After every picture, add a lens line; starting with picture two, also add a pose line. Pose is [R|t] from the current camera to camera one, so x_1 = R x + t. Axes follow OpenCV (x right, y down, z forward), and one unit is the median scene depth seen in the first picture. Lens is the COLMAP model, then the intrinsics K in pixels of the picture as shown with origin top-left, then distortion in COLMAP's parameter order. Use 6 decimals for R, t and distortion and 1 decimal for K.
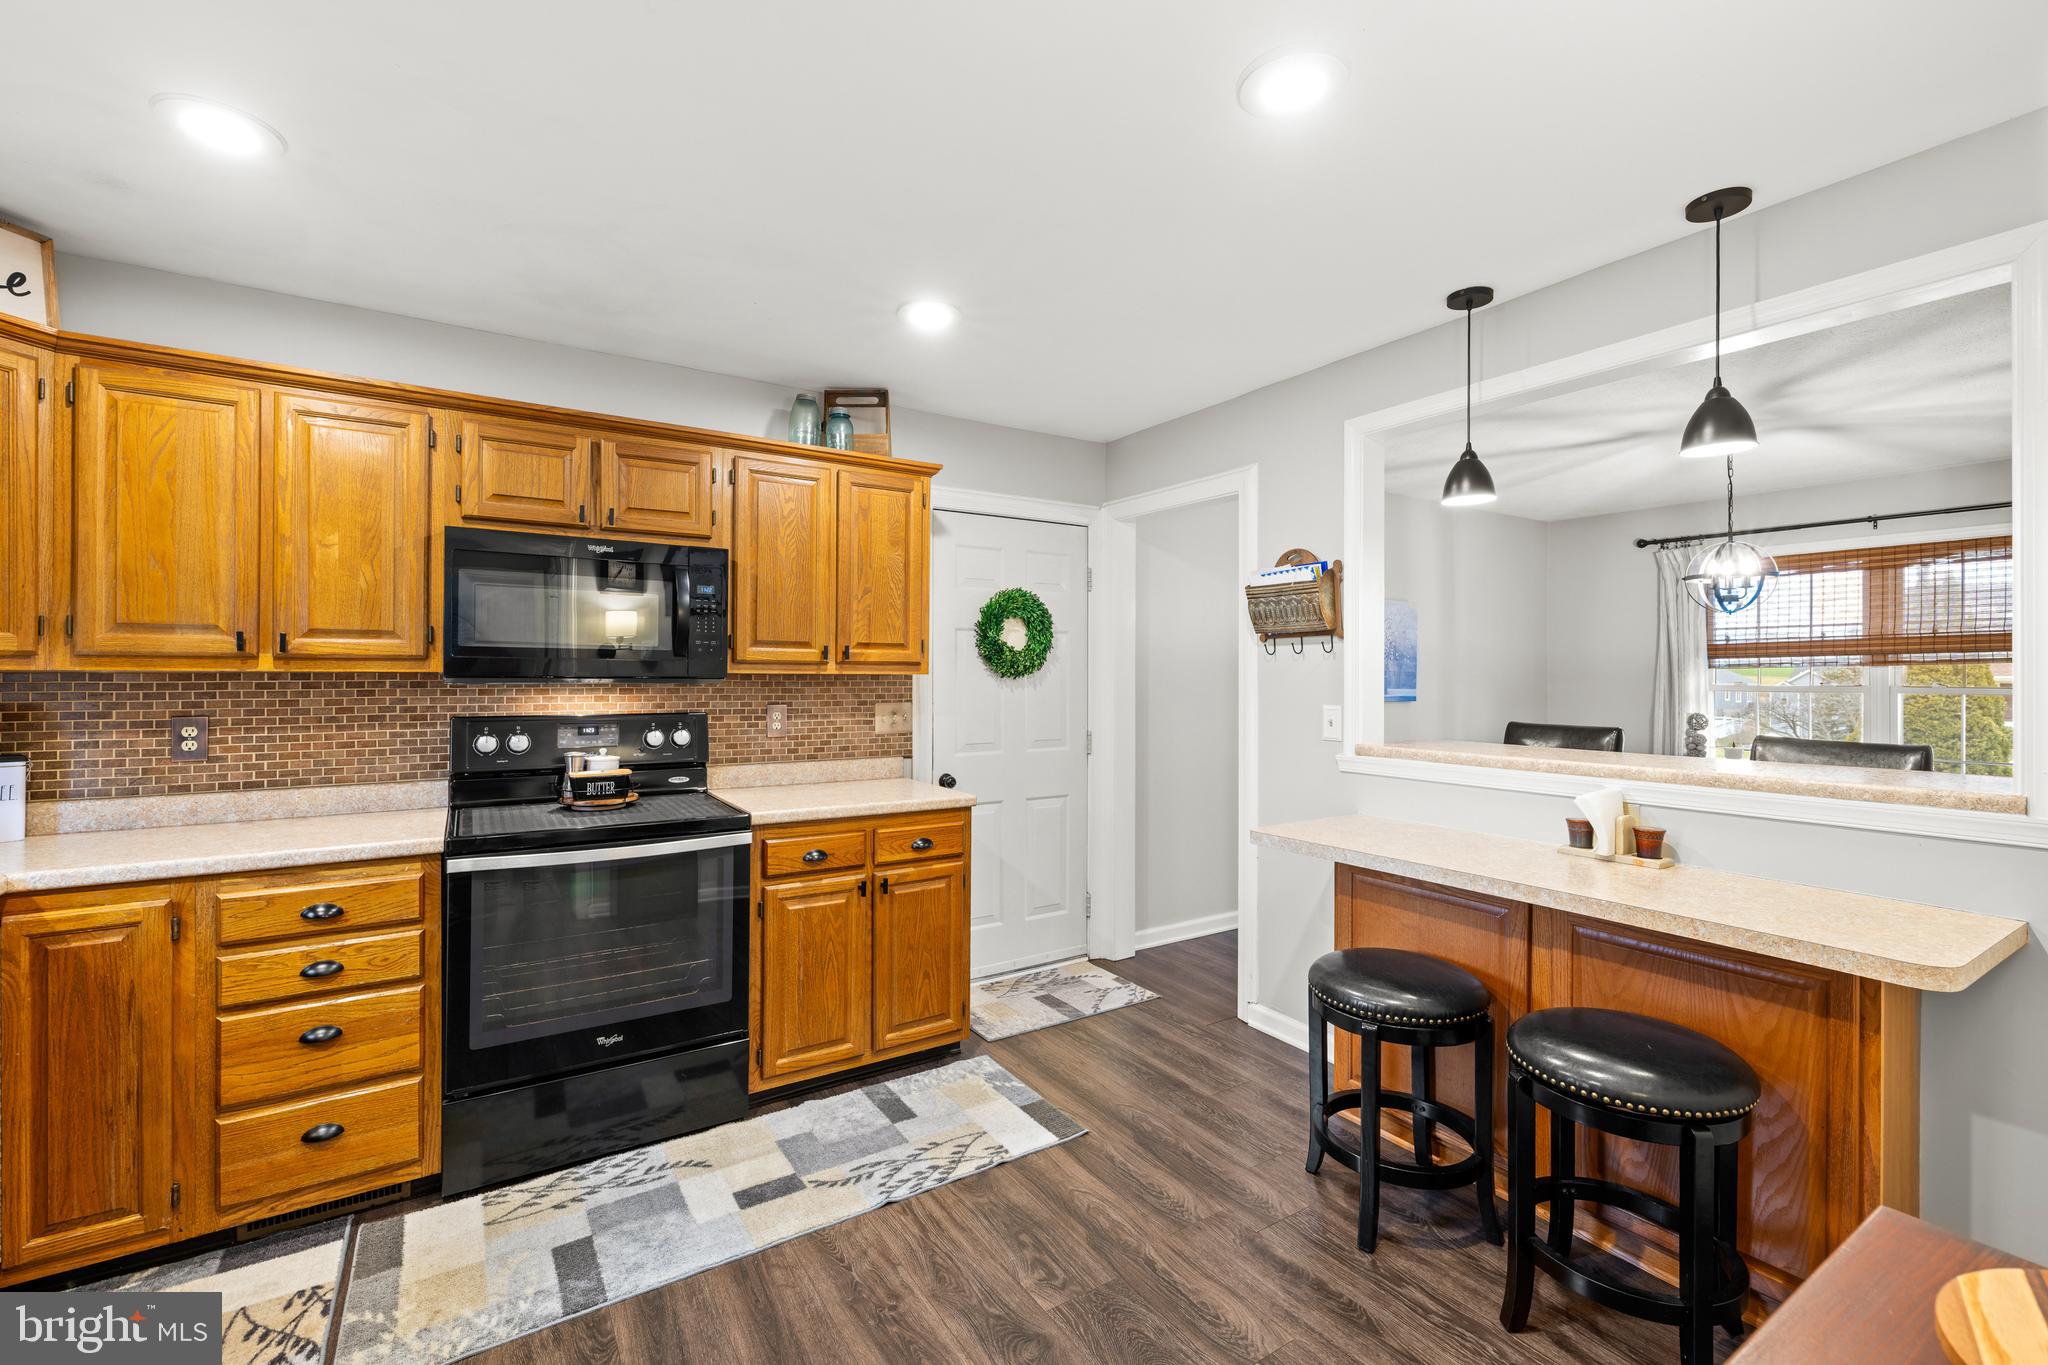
lens RADIAL K [[870.1, 0, 1026.5], [0, 870.1, 671.2], [0, 0, 1]] dist [0.001915, 0.000323]
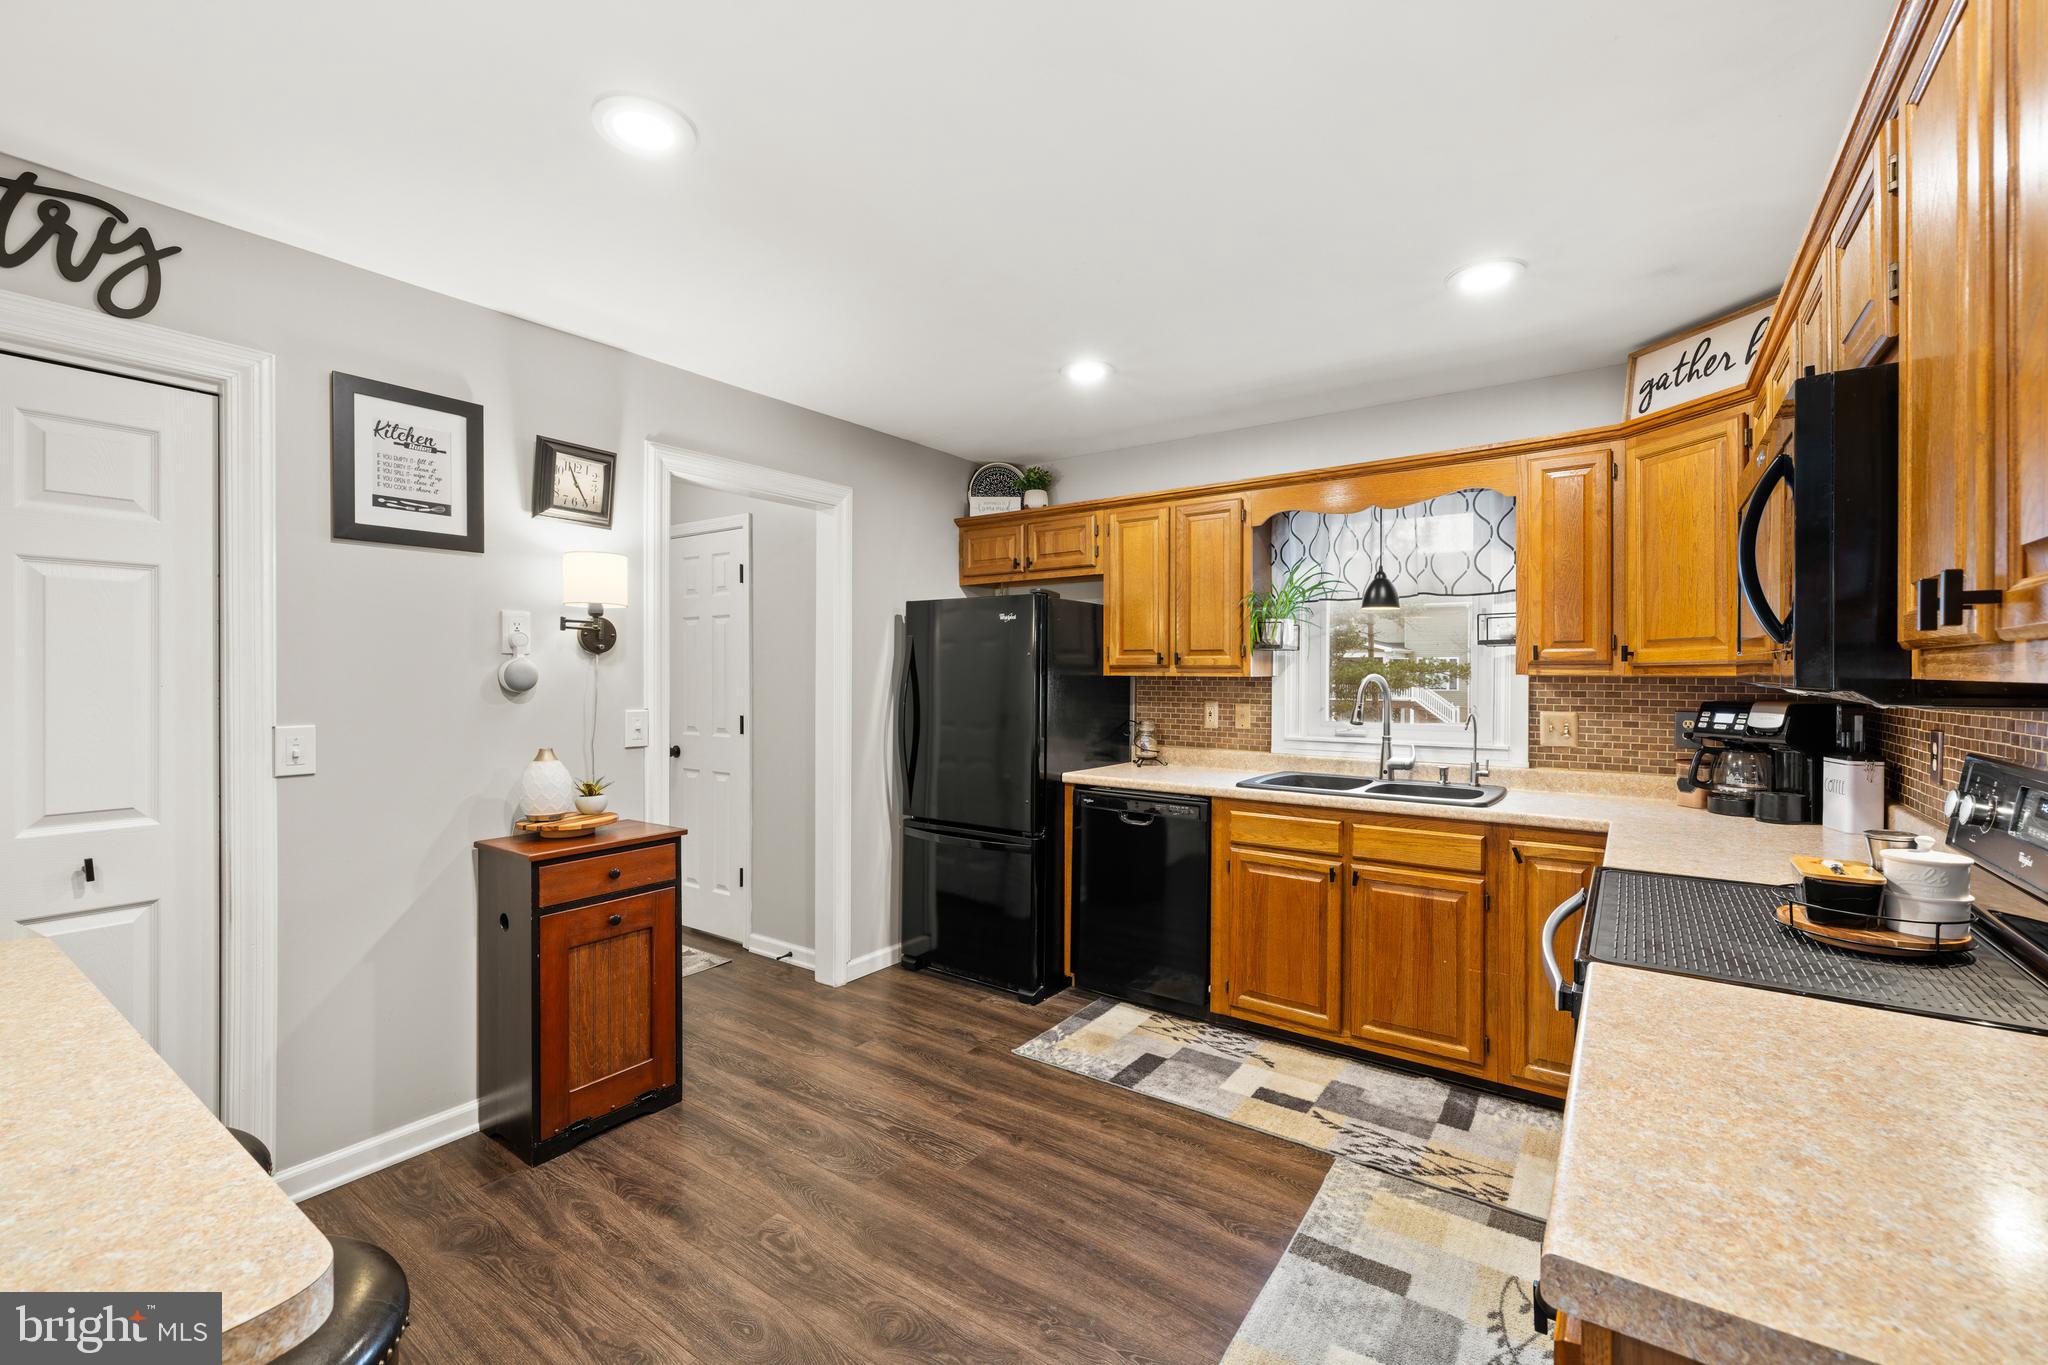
lens RADIAL K [[854.3, 0, 1021.1], [0, 854.3, 675.5], [0, 0, 1]] dist [0.000782, 0.000098]
pose [[-0.928585, -0.002549, -0.371111, 0.158134], [-0.002684, 0.999996, -0.000152, 0.000668], [0.371110, 0.000855, -0.928589, 1.295530]]
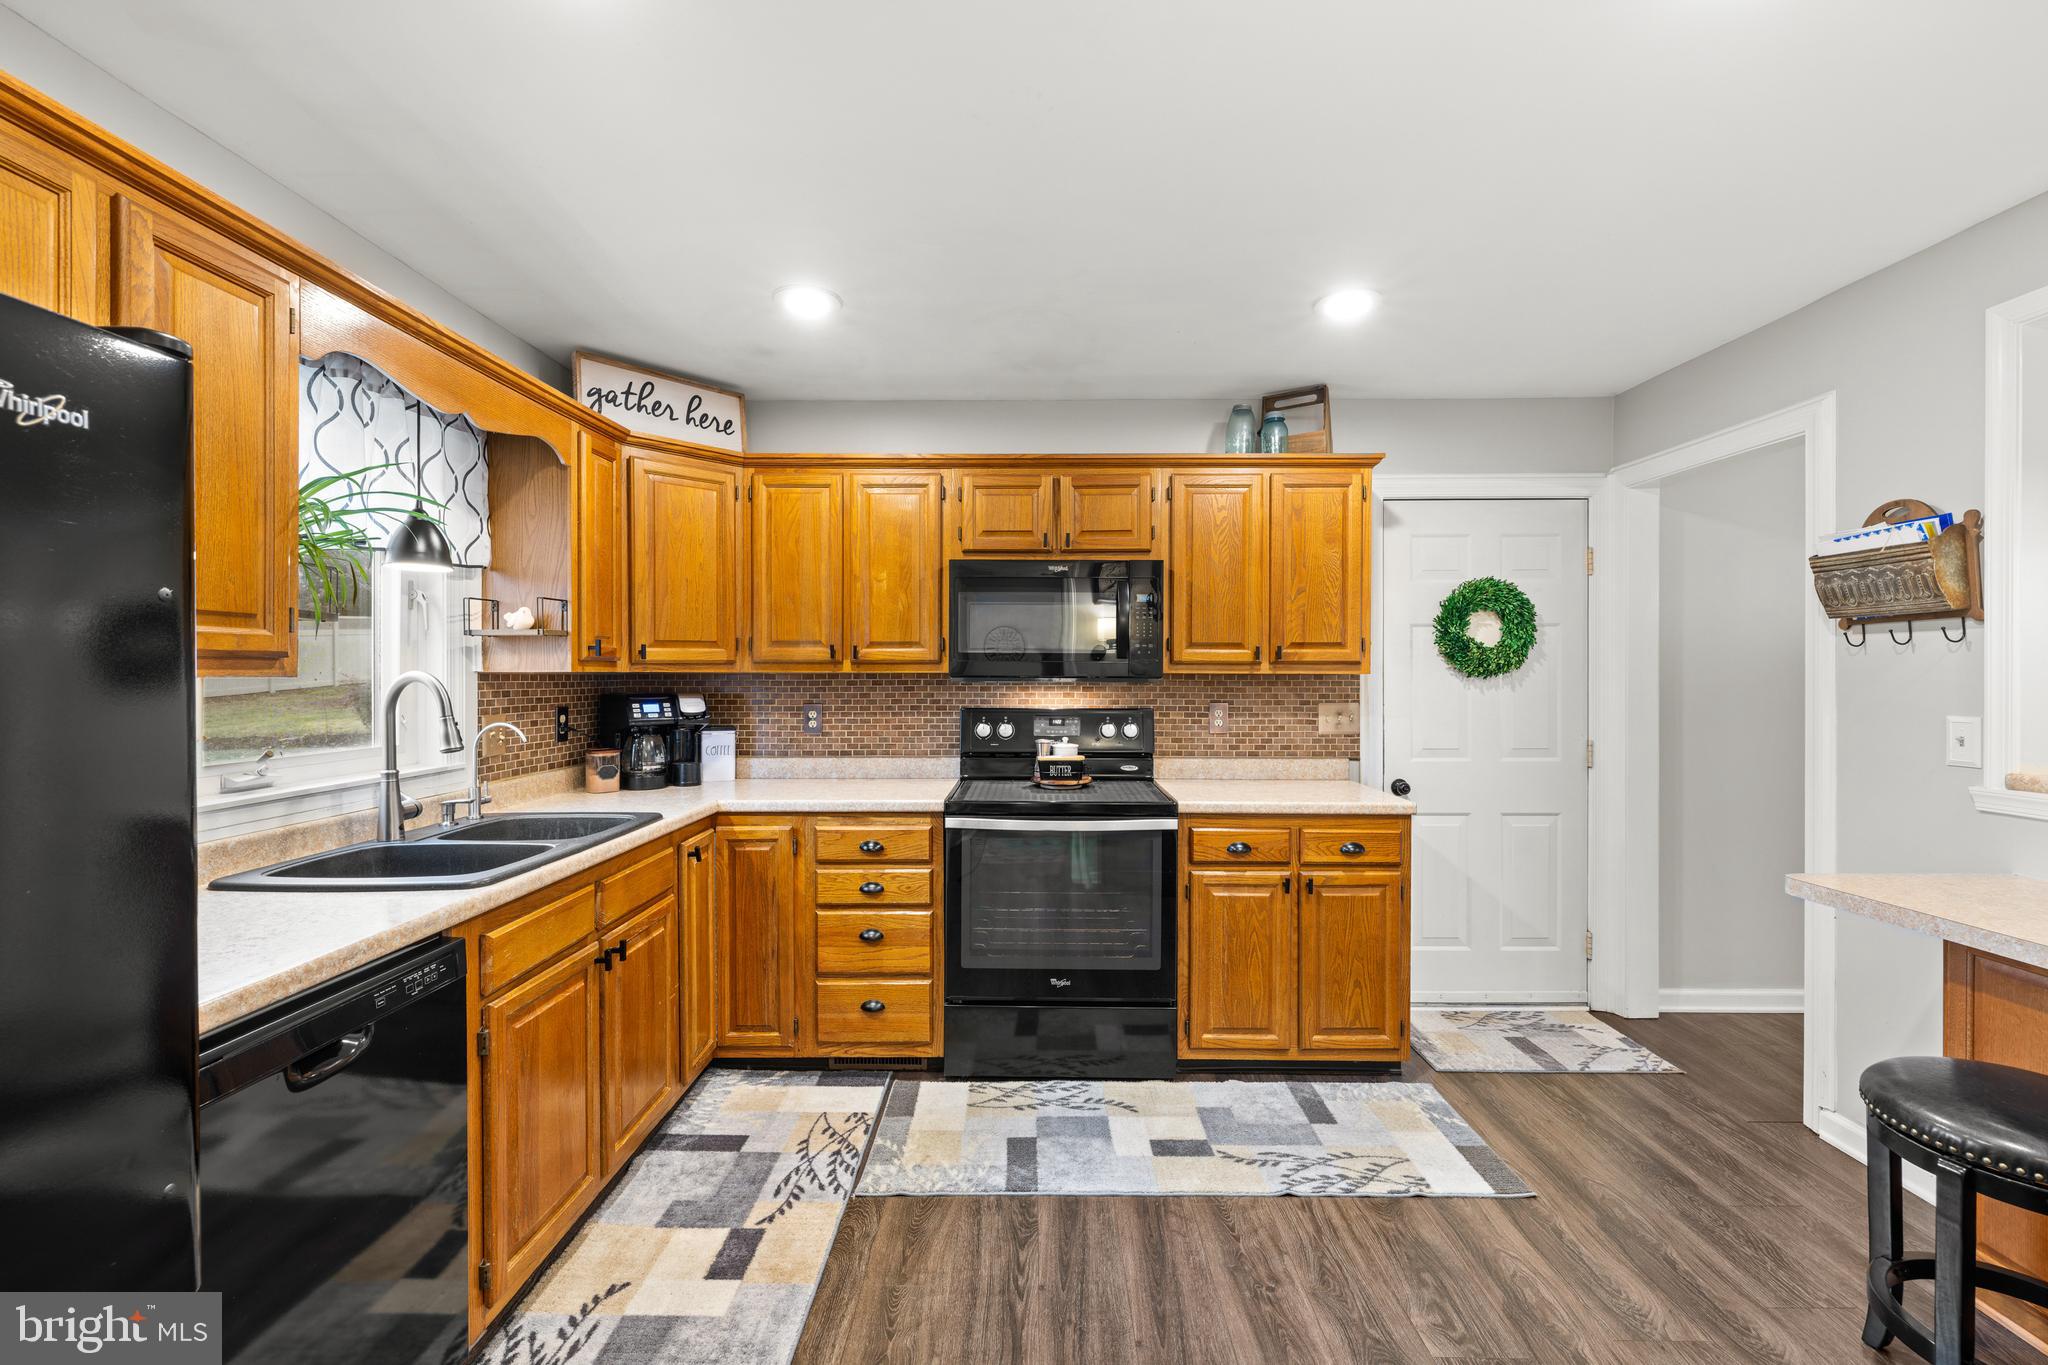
lens RADIAL K [[862.9, 0, 1023.6], [0, 862.9, 676.1], [0, 0, 1]] dist [0.001521, 0.000238]
pose [[0.834089, -0.000666, -0.551630, 0.114816], [0.003961, 0.999981, 0.004782, 0.000000], [0.551616, -0.006174, 0.834075, -0.005880]]
